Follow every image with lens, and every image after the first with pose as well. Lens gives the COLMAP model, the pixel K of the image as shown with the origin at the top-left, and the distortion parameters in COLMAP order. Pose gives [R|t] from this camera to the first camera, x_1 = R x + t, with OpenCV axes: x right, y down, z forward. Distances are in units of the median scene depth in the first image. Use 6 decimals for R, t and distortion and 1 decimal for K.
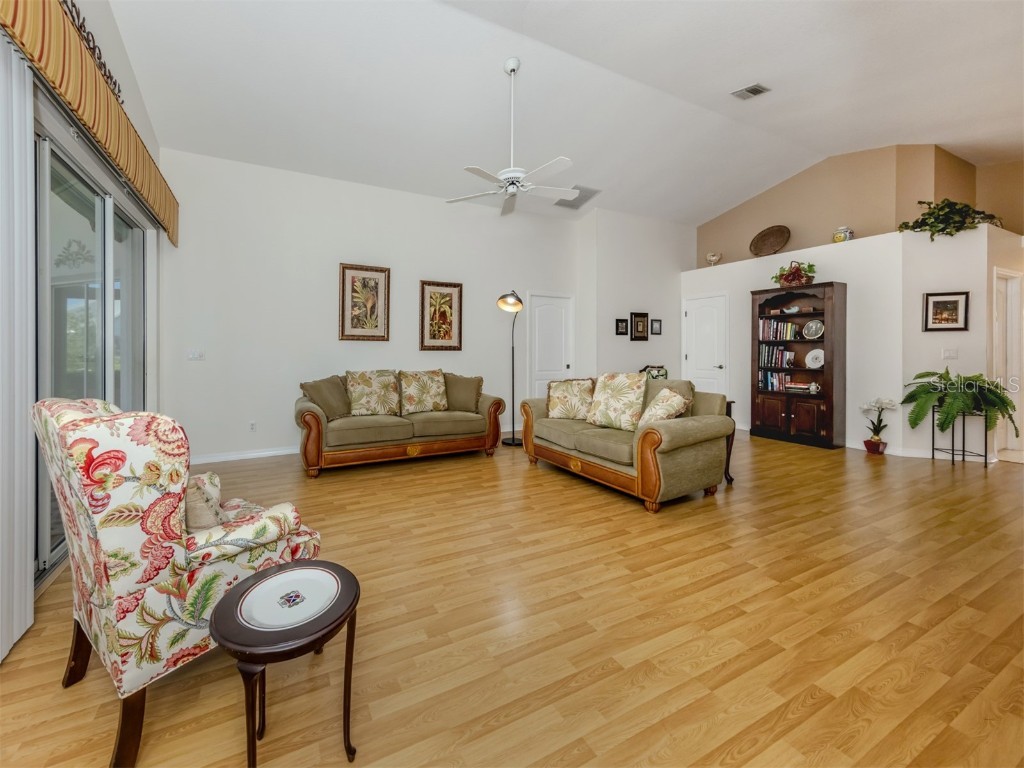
lens RADIAL K [[371.0, 0, 507.1], [0, 371.0, 350.3], [0, 0, 1]] dist [0.005775, -0.000463]
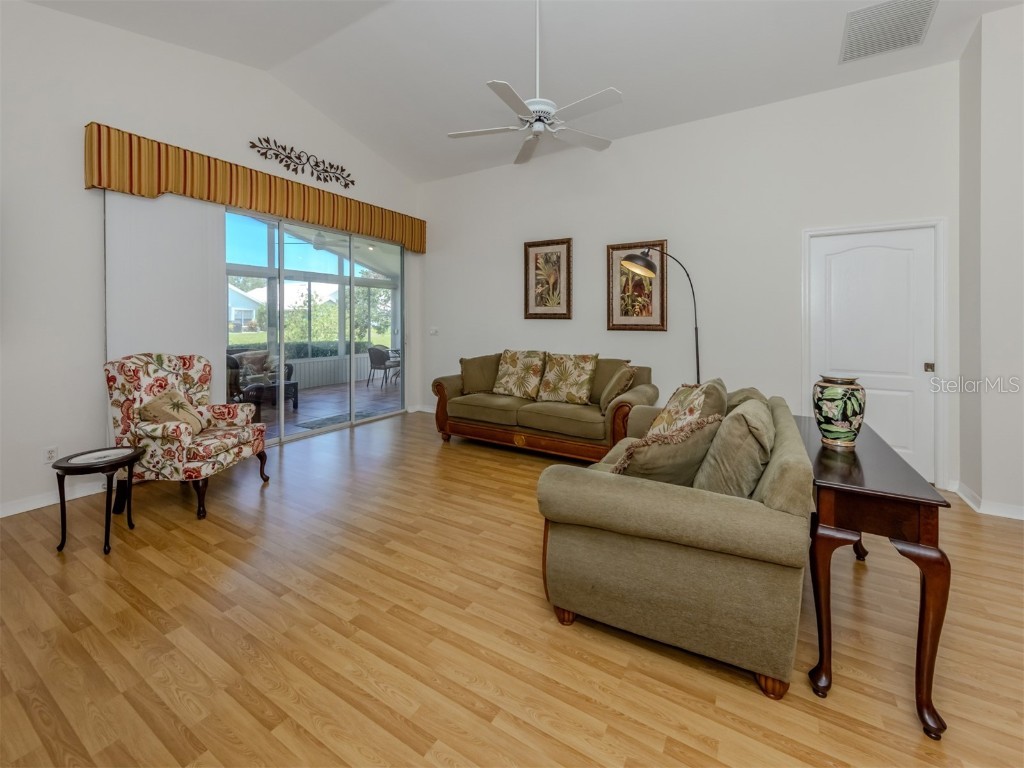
lens RADIAL K [[434.1, 0, 489.9], [0, 434.1, 324.1], [0, 0, 1]] dist [0.005160, 0.000223]
pose [[0.527689, 0.006029, -0.849416, 0.487300], [-0.005198, 0.999979, 0.003869, -0.016868], [0.849422, 0.002373, 0.527709, 0.290375]]
